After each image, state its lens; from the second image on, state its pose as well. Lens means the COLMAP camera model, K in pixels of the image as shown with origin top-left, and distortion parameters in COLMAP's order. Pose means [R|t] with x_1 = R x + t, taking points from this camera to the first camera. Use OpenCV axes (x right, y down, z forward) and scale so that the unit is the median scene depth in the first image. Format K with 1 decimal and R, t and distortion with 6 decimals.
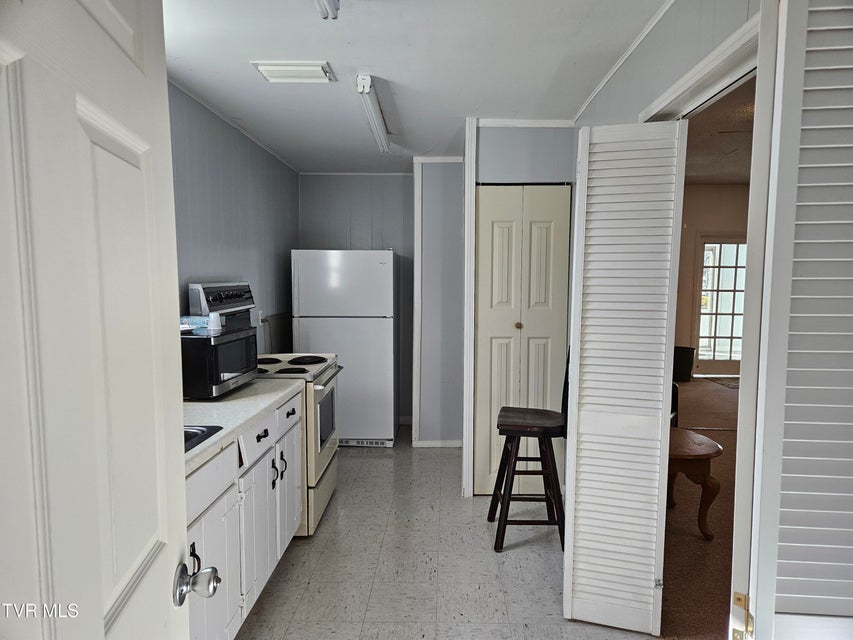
lens RADIAL K [[562.5, 0, 426.8], [0, 562.5, 331.8], [0, 0, 1]] dist [0.000769, 0.000395]
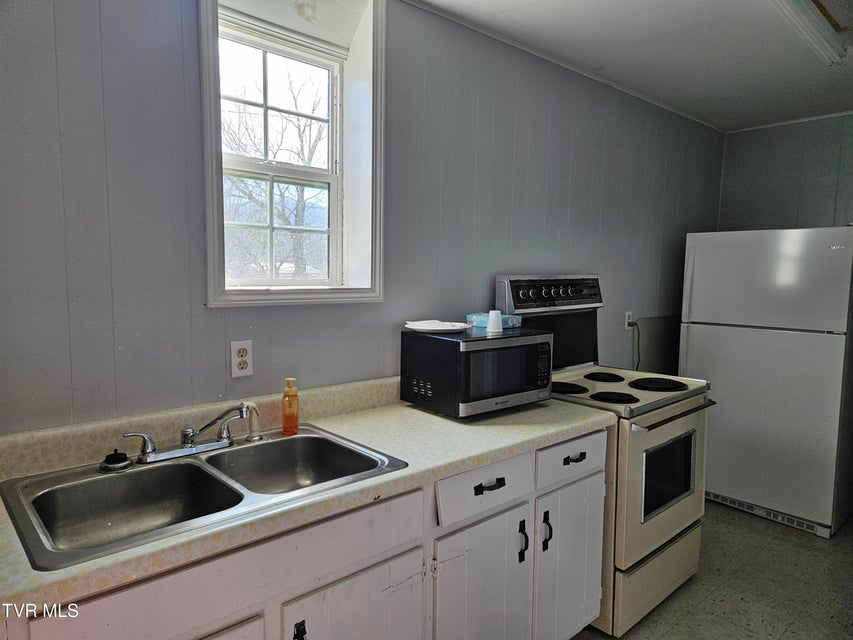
lens RADIAL K [[557.9, 0, 426.5], [0, 557.9, 320.0], [0, 0, 1]] dist [0.083053, -0.060257]
pose [[0.688520, 0.068124, -0.722011, 0.117481], [-0.078088, 0.996754, 0.019581, -0.025679], [0.721001, 0.042899, 0.691605, 0.337424]]
